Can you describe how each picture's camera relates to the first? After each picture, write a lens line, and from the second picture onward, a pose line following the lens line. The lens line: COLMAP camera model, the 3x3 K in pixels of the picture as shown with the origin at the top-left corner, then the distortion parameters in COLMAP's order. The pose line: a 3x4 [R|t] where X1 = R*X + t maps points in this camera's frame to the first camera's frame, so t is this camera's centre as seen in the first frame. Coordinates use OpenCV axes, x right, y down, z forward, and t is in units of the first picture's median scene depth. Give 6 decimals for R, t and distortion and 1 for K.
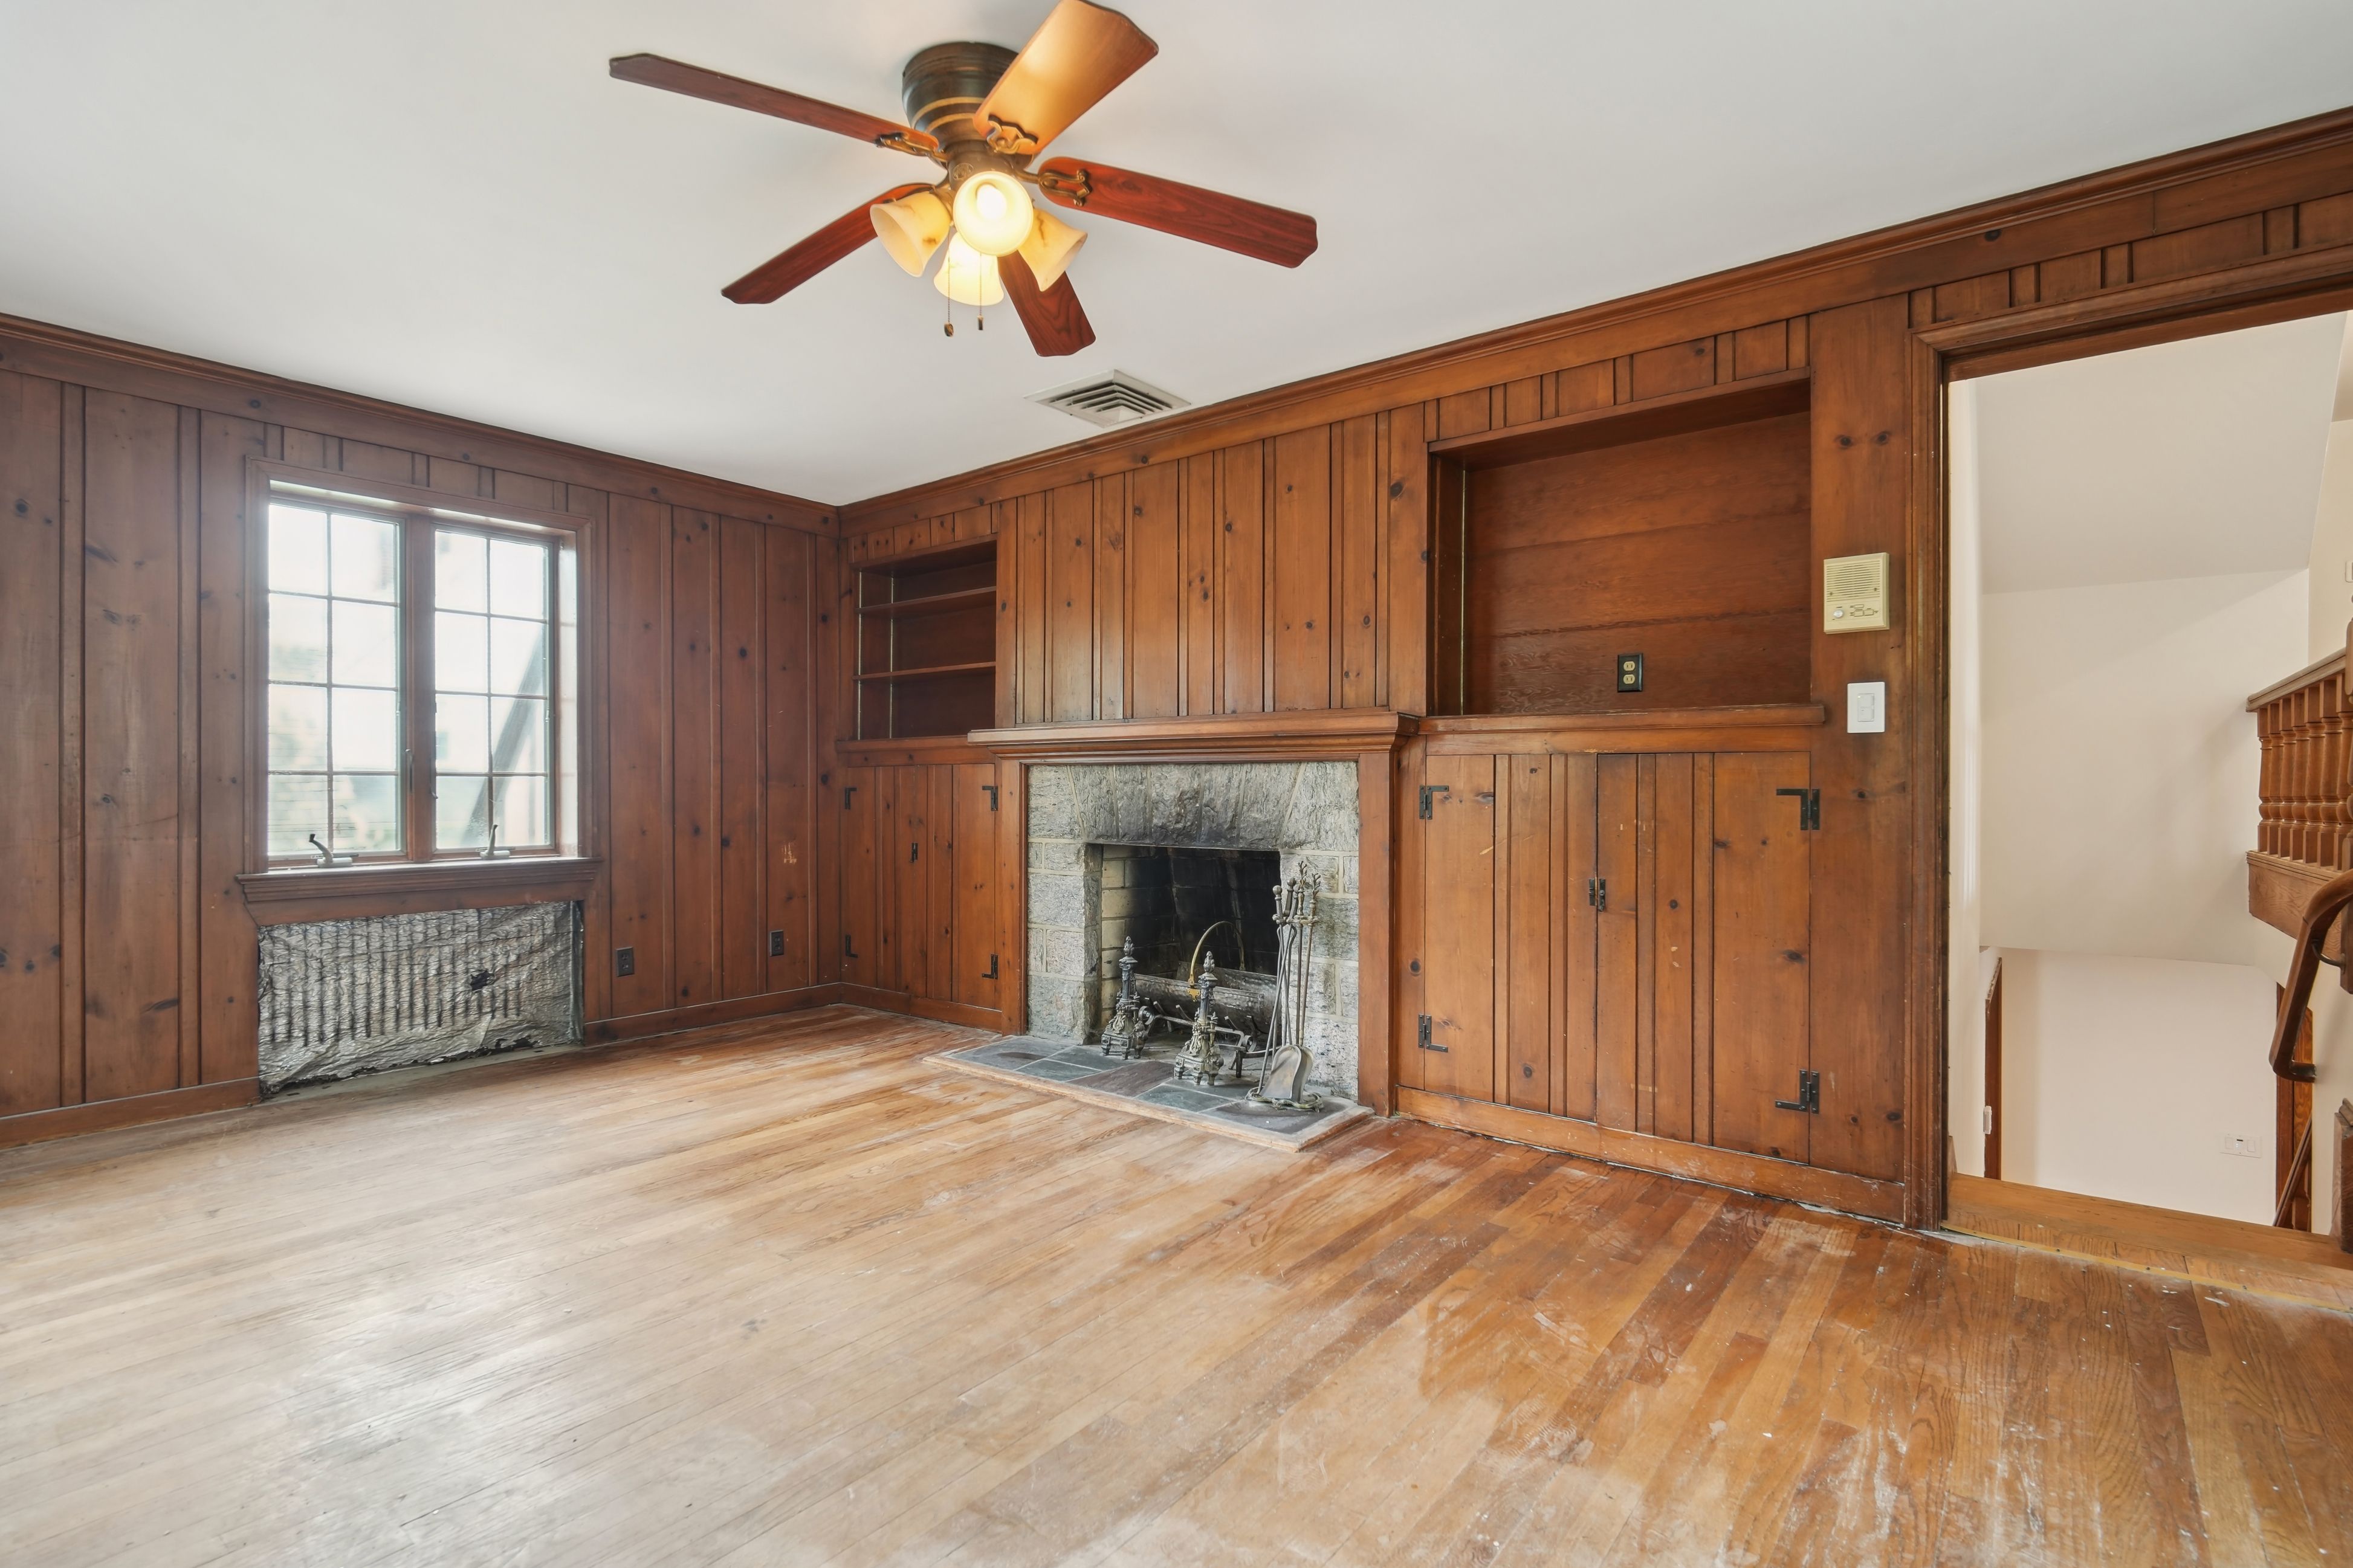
lens RADIAL K [[1130.4, 0, 1169.1], [0, 1130.4, 784.3], [0, 0, 1]] dist [0.001227, -0.001801]
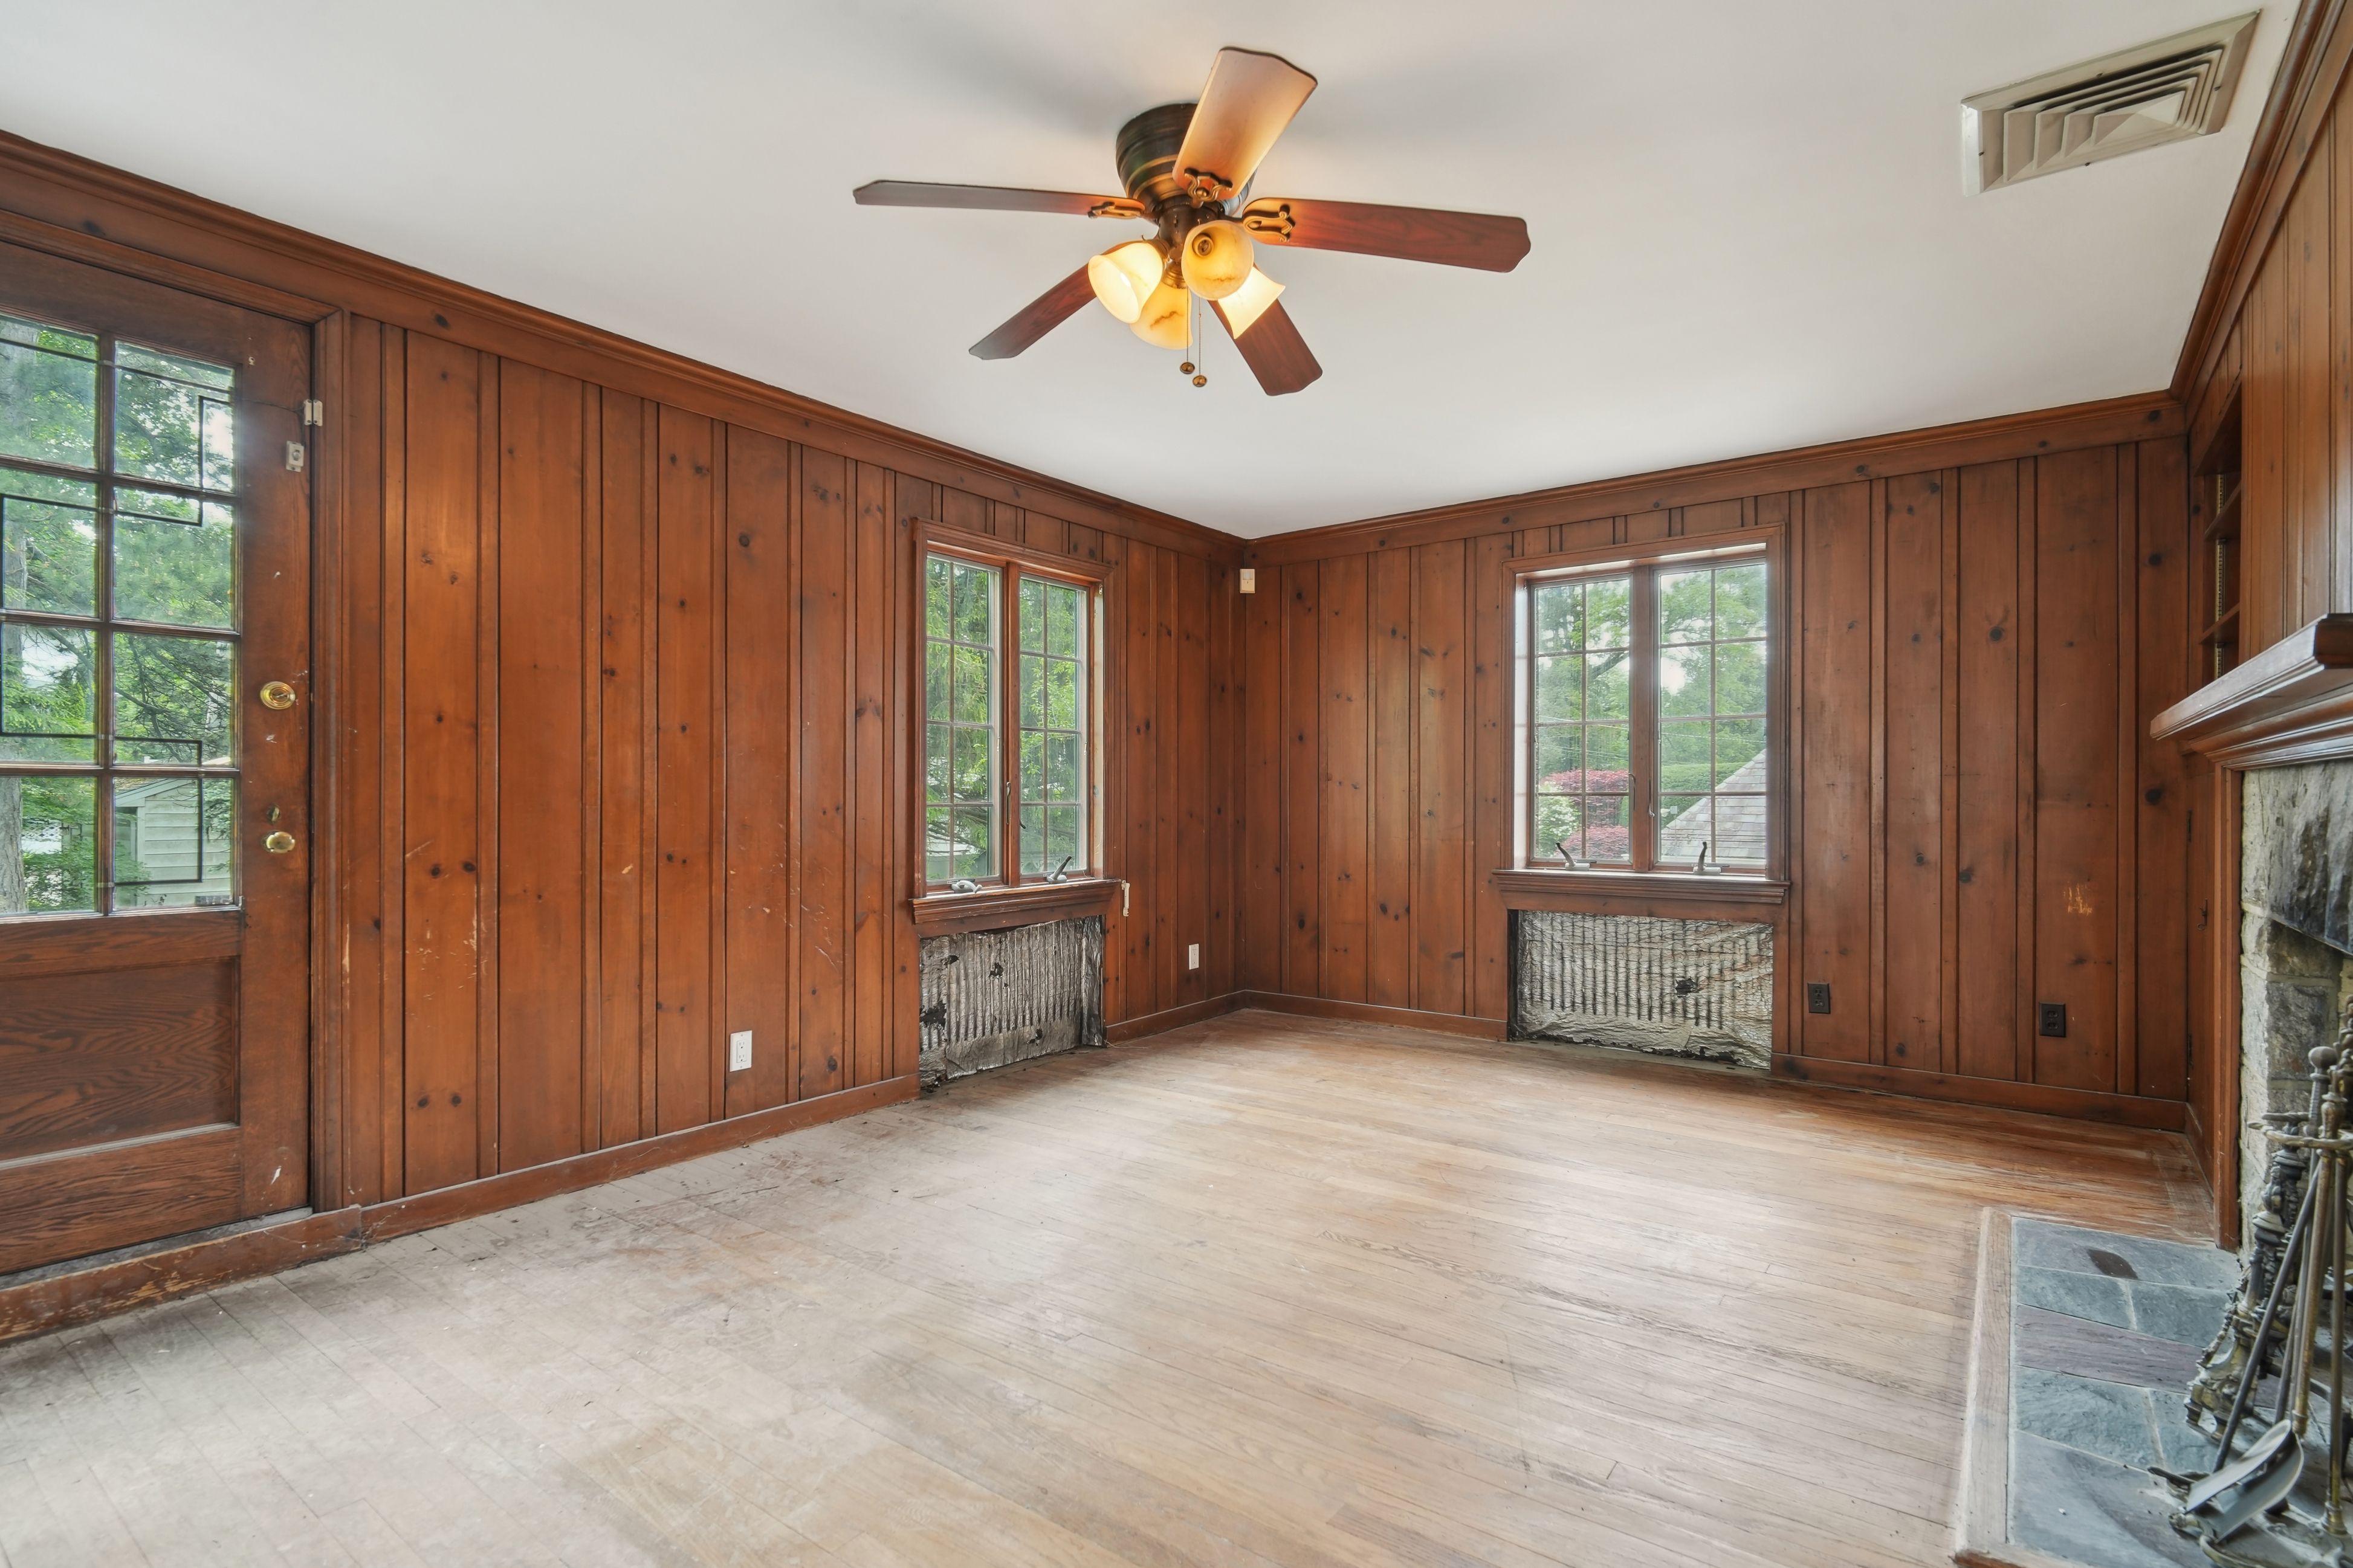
lens RADIAL K [[1130.4, 0, 1168.3], [0, 1130.4, 798.3], [0, 0, 1]] dist [0.001227, -0.001801]
pose [[0.017893, -0.001989, -0.999838, 0.473786], [0.001128, 0.999997, -0.001969, -0.003556], [0.999839, -0.001093, 0.017895, 0.515200]]
